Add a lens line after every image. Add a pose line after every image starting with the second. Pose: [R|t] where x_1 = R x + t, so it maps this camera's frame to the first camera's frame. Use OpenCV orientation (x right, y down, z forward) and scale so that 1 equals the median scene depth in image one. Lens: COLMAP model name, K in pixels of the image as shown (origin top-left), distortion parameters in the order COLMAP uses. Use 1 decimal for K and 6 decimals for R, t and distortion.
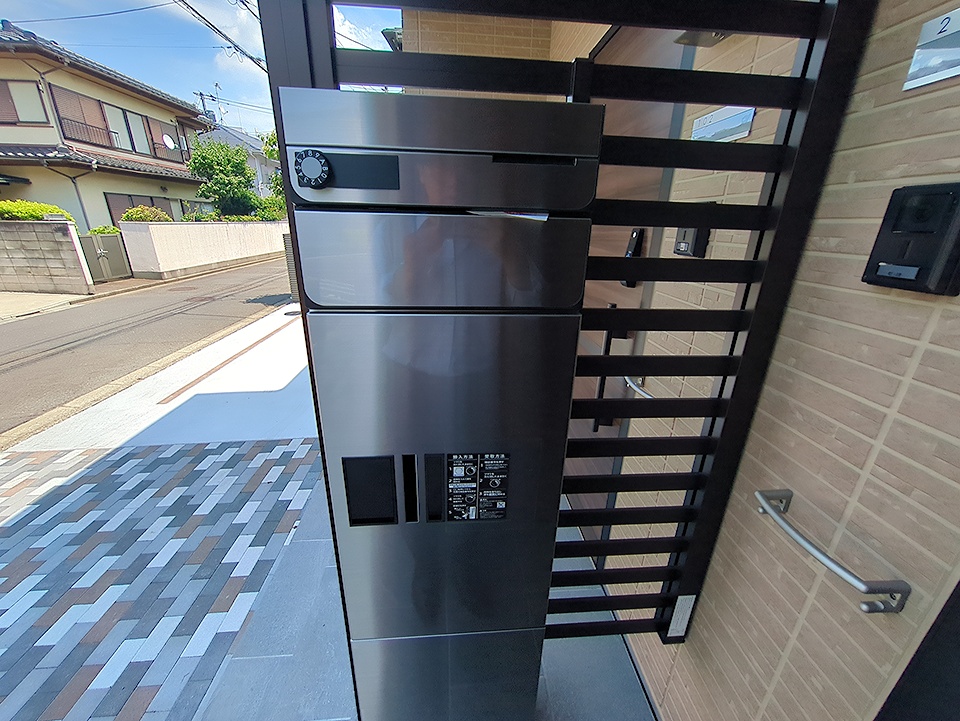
lens RADIAL K [[380.8, 0, 482.8], [0, 380.8, 360.4], [0, 0, 1]] dist [0.000400, 0.000678]
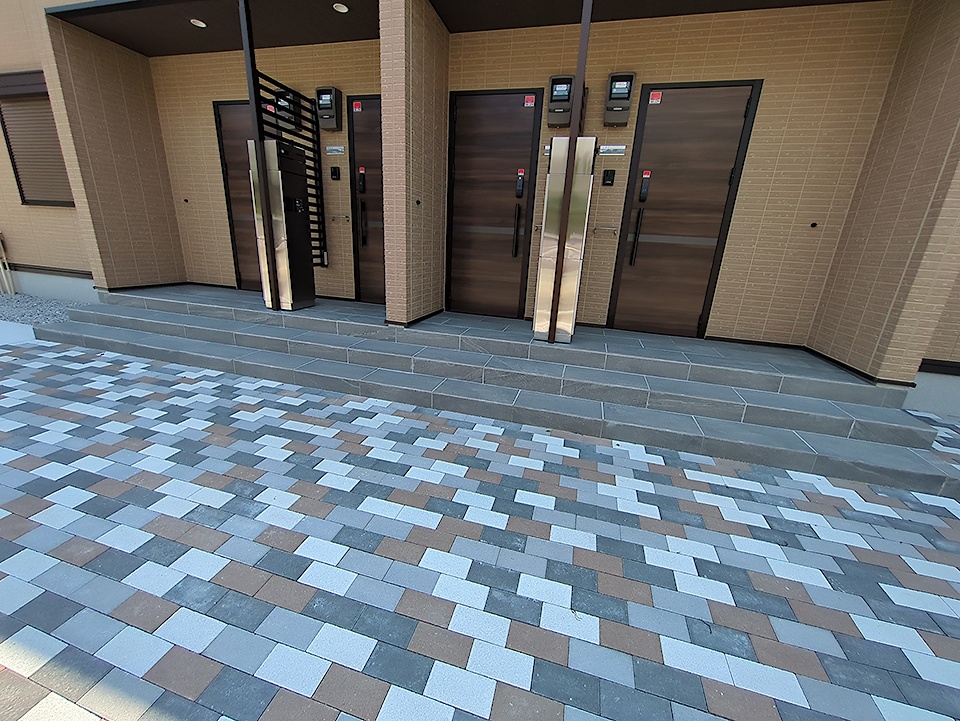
lens RADIAL K [[380.8, 0, 479.6], [0, 380.8, 356.5], [0, 0, 1]] dist [0.000400, 0.000678]
pose [[0.346143, -0.280465, 0.895279, -1.895943], [0.279289, 0.941810, 0.187060, 0.831245], [-0.895647, 0.185292, 0.404332, -1.335949]]
